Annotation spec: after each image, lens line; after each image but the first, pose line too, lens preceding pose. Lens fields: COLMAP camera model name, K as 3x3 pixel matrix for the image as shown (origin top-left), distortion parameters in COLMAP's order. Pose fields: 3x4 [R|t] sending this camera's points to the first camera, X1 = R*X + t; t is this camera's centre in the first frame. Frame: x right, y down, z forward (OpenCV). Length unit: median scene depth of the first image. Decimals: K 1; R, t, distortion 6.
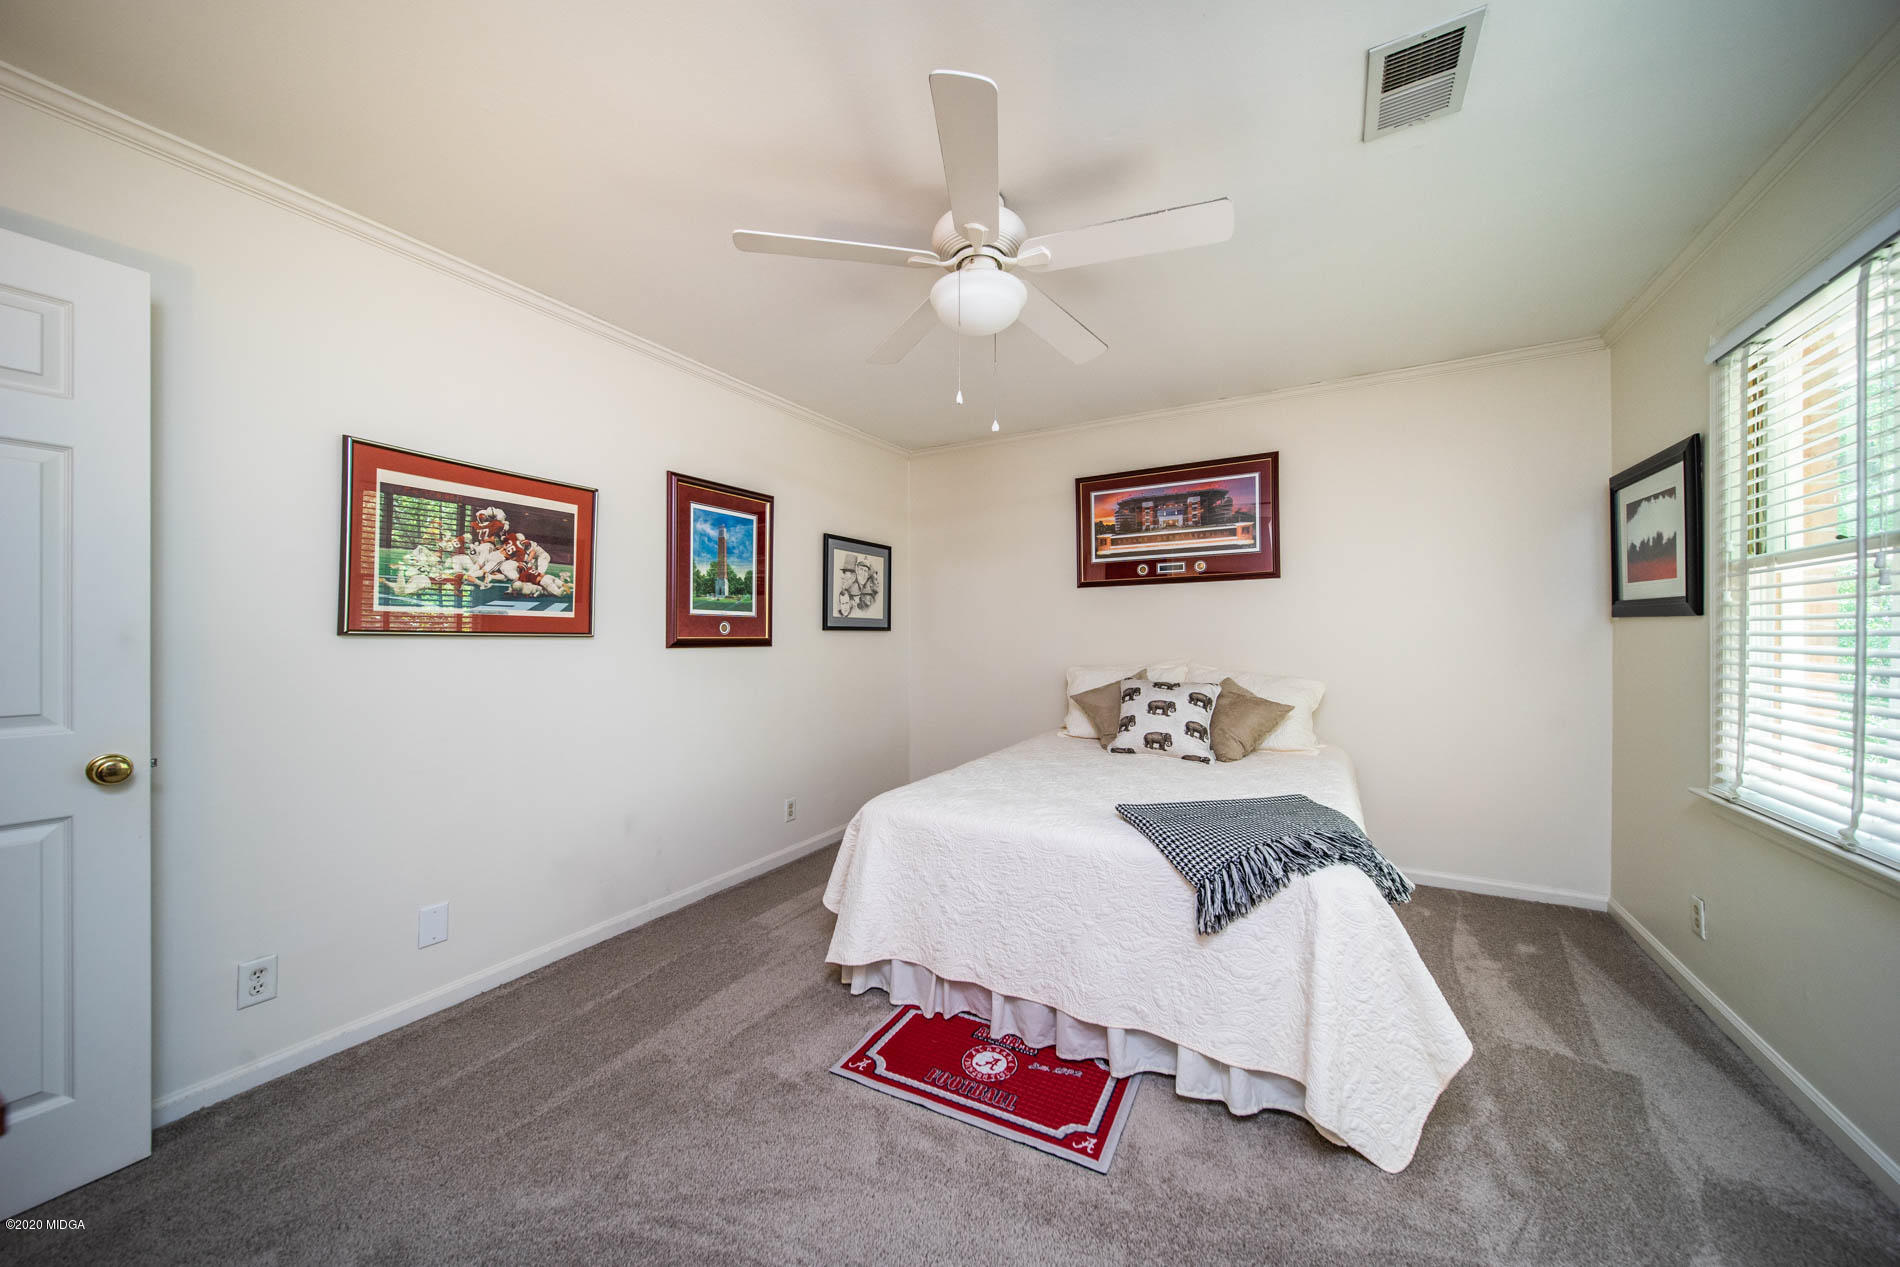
lens RADIAL K [[667.4, 0, 944.6], [0, 667.4, 638.2], [0, 0, 1]] dist [0.004447, -0.001996]
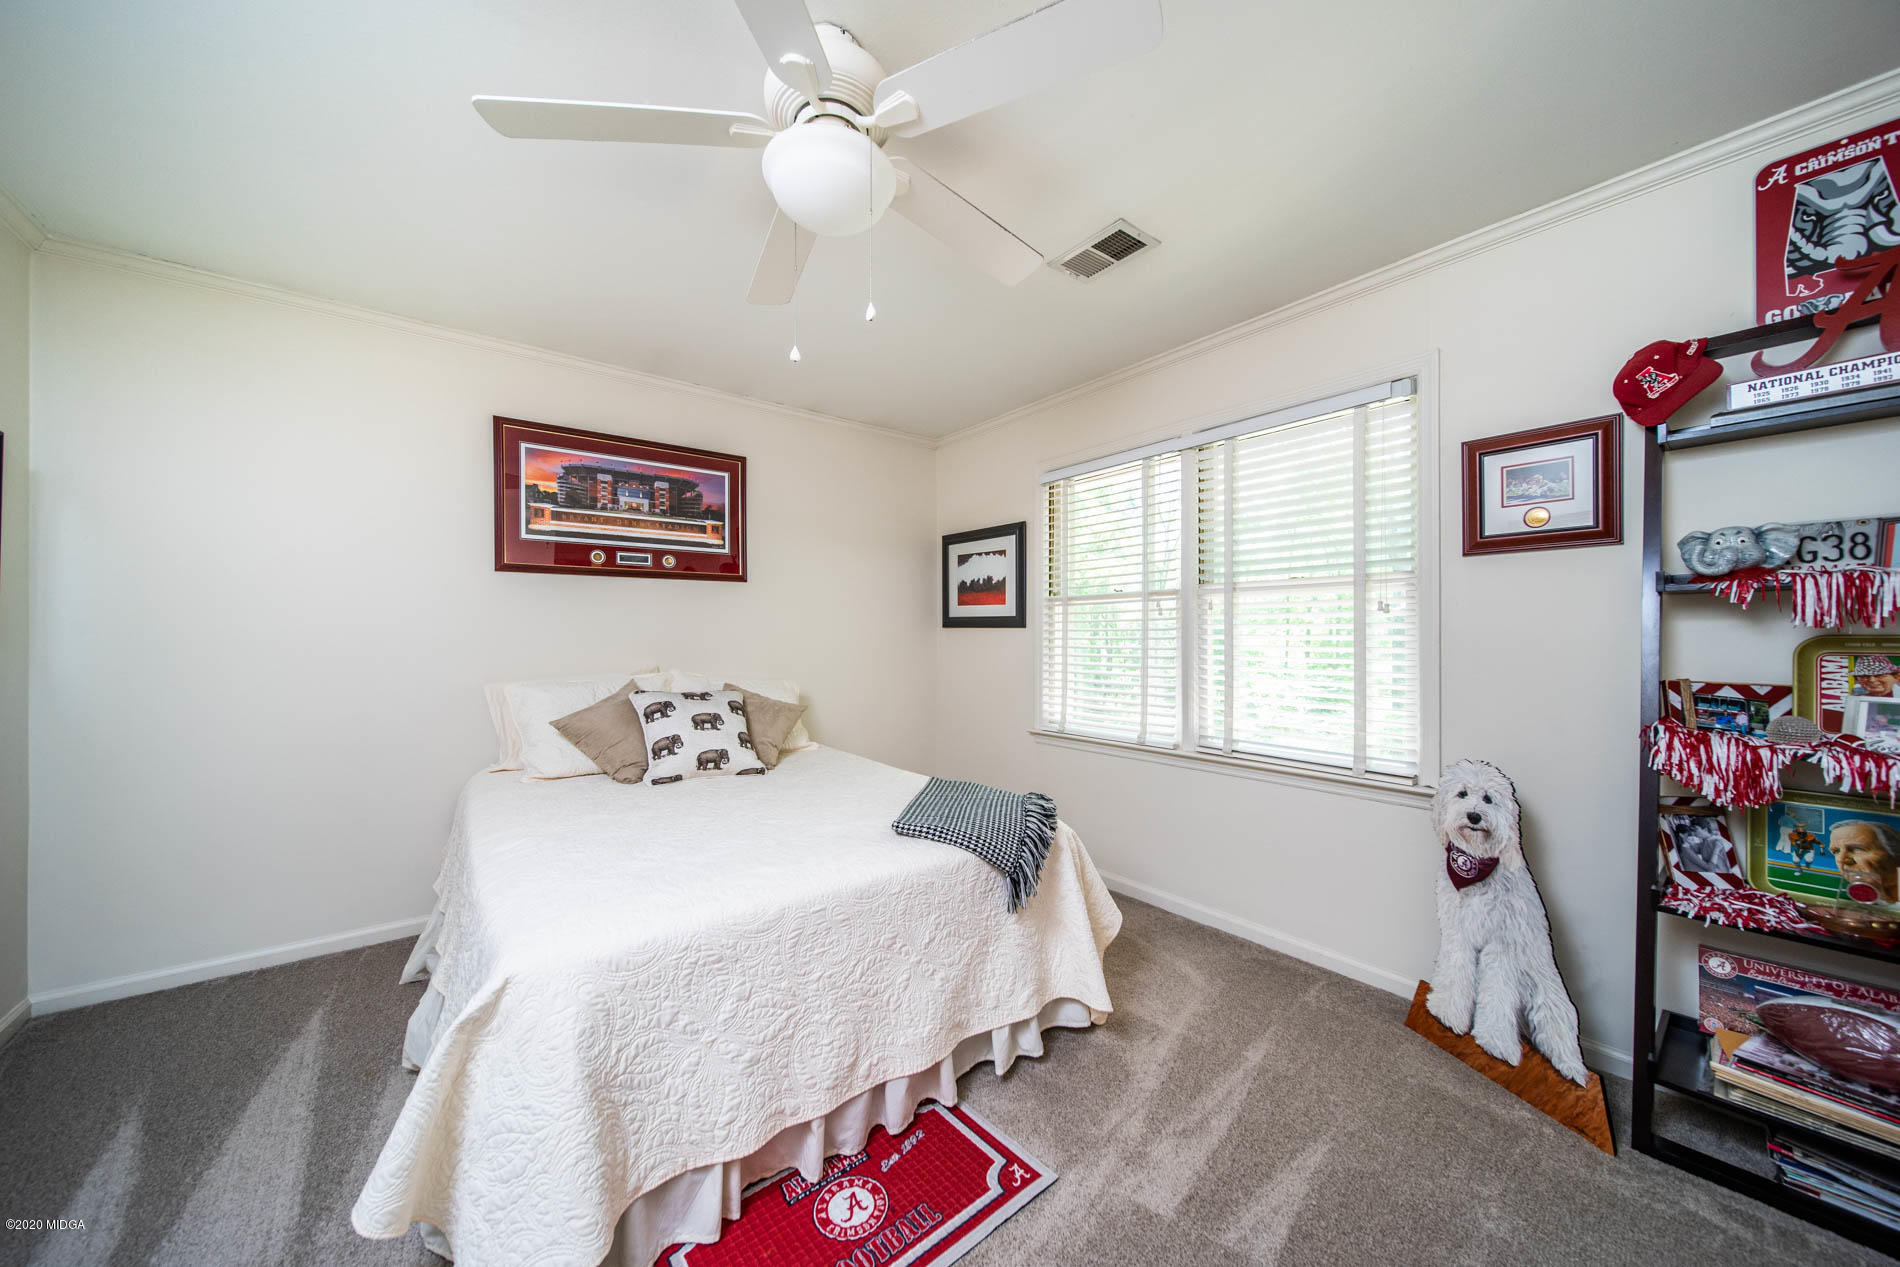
lens RADIAL K [[667.4, 0, 944.6], [0, 667.4, 638.2], [0, 0, 1]] dist [0.004447, -0.001996]
pose [[0.366676, 0.003345, 0.930343, -0.327542], [0.002582, 0.999986, -0.004613, 0.000447], [-0.930345, 0.004093, 0.366662, 0.343995]]
